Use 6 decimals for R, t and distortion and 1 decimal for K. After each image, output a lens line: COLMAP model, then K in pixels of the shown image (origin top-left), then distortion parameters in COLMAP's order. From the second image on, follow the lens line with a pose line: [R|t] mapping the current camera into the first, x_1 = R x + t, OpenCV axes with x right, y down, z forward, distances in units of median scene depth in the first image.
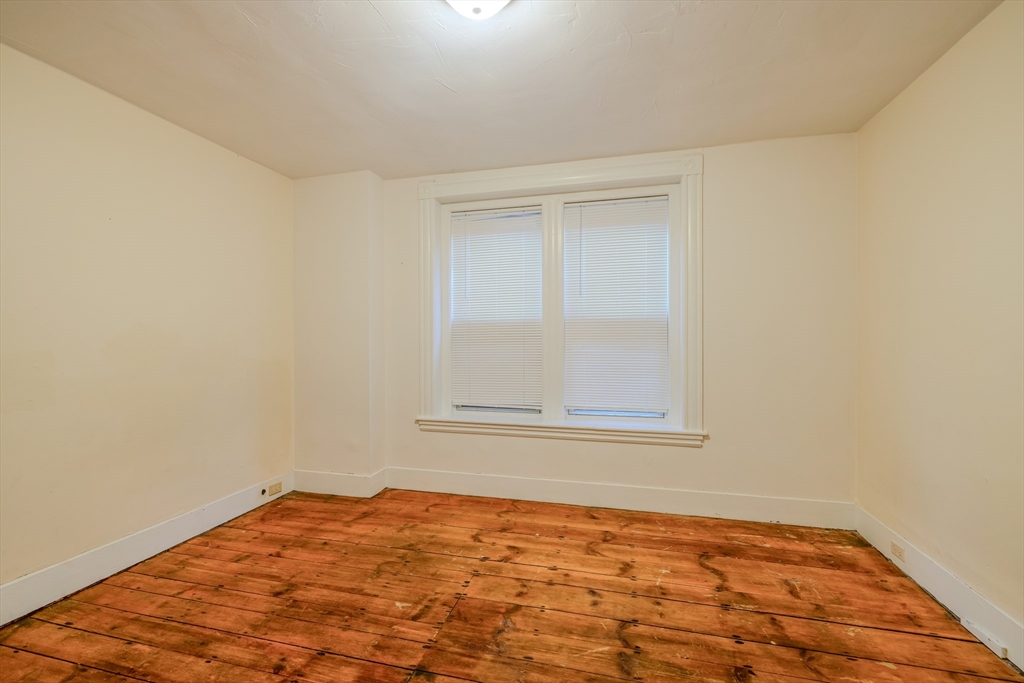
lens RADIAL K [[432.5, 0, 511.7], [0, 432.5, 341.5], [0, 0, 1]] dist [-0.001304, -0.000311]
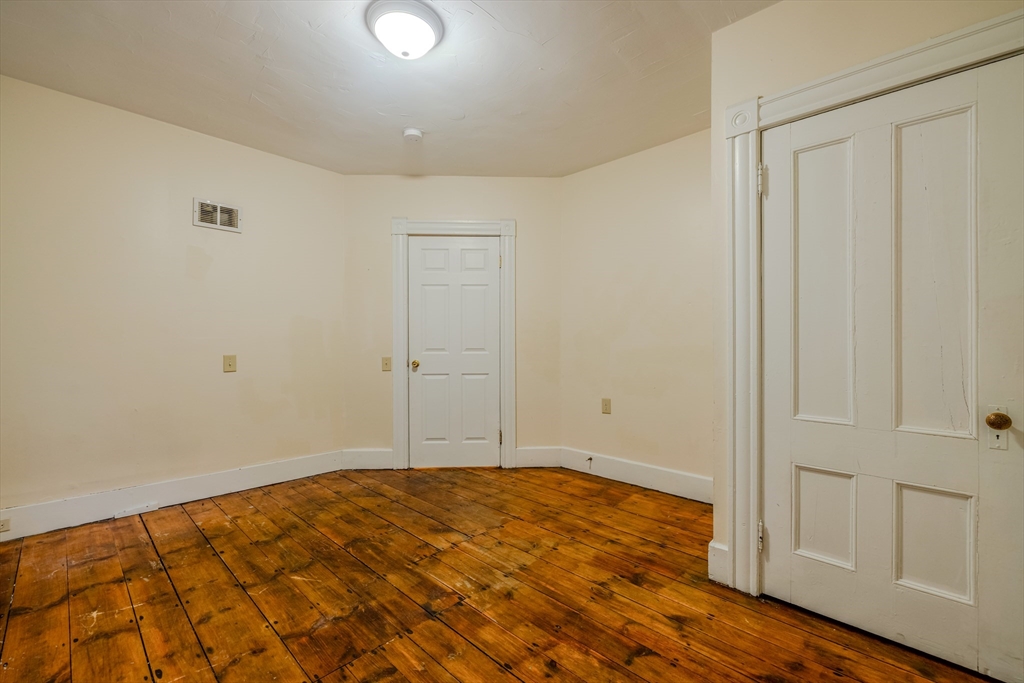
lens RADIAL K [[432.5, 0, 512.0], [0, 432.5, 341.5], [0, 0, 1]] dist [-0.001304, -0.000311]
pose [[-0.872331, 0.001260, 0.488914, -0.777441], [0.002173, 0.999997, 0.001299, 0.068442], [-0.488911, 0.002196, -0.872331, 1.560288]]
